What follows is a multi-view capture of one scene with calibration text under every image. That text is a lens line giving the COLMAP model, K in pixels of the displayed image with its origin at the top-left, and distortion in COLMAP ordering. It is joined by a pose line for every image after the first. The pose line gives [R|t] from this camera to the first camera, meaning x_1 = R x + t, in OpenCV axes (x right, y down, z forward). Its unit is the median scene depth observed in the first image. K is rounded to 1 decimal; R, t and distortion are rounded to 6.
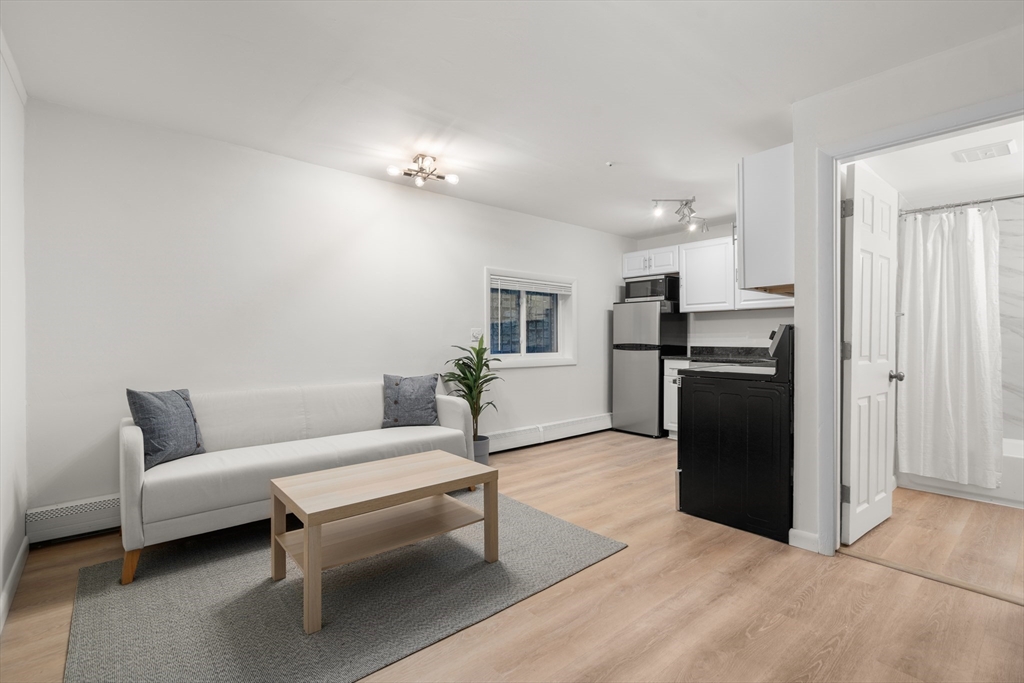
lens RADIAL K [[470.5, 0, 500.9], [0, 470.5, 340.8], [0, 0, 1]] dist [-0.003110, -0.000144]
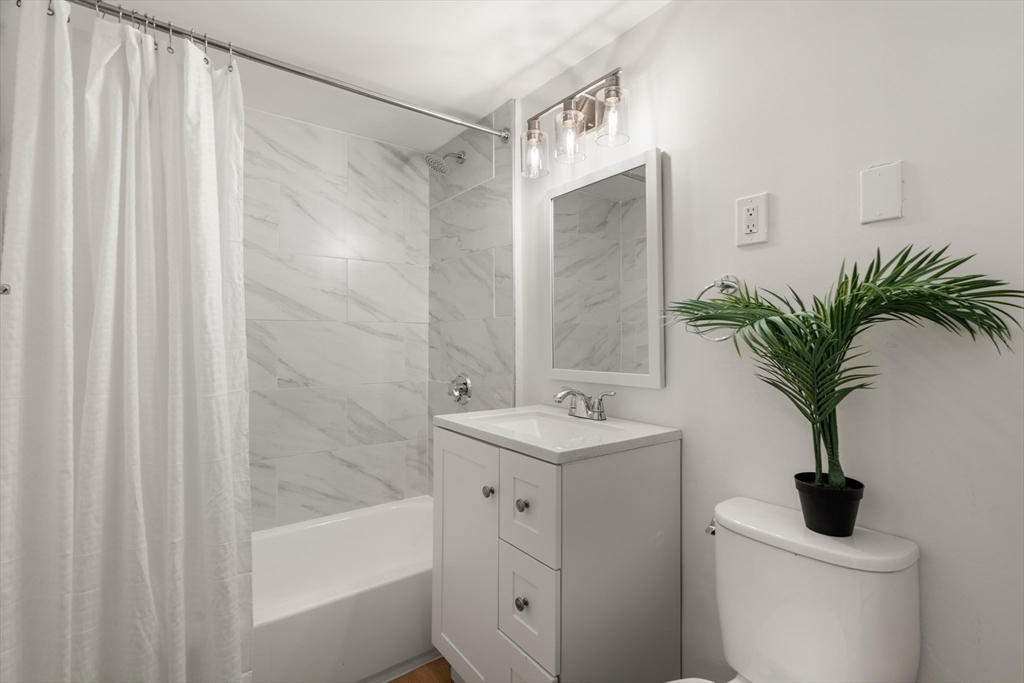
lens RADIAL K [[470.5, 0, 500.7], [0, 470.5, 339.4], [0, 0, 1]] dist [-0.003110, -0.000144]
pose [[0.144894, 0.002252, 0.989445, 0.636469], [0.001271, 0.999996, -0.002462, -0.024642], [-0.989446, 0.001614, 0.144891, 0.673363]]
